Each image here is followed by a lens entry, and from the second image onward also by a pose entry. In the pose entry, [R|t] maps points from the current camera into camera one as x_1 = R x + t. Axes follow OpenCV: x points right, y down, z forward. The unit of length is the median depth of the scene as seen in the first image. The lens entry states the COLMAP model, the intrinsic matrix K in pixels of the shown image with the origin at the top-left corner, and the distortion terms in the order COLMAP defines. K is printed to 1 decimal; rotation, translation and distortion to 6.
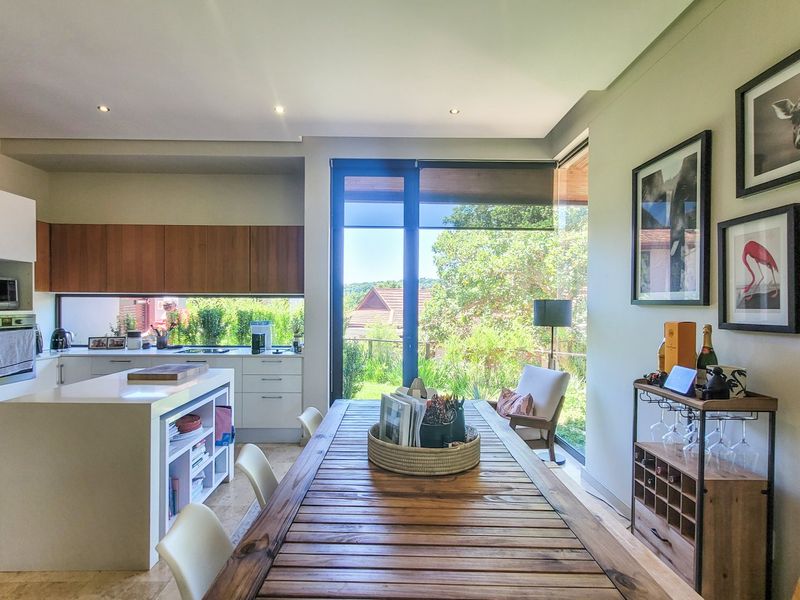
lens RADIAL K [[437.3, 0, 405.1], [0, 437.3, 306.4], [0, 0, 1]] dist [-0.005443, 0.000304]
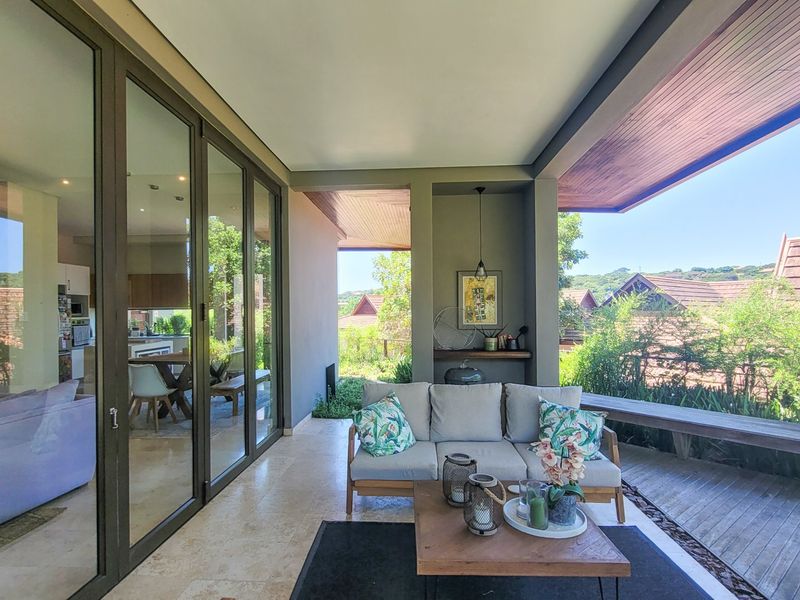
lens RADIAL K [[437.3, 0, 397.9], [0, 437.3, 308.3], [0, 0, 1]] dist [-0.005443, 0.000304]
pose [[0.998064, -0.018043, -0.059521, 0.637927], [0.017591, 0.999812, -0.008112, 0.007683], [0.059657, 0.007050, 0.998194, -0.842966]]
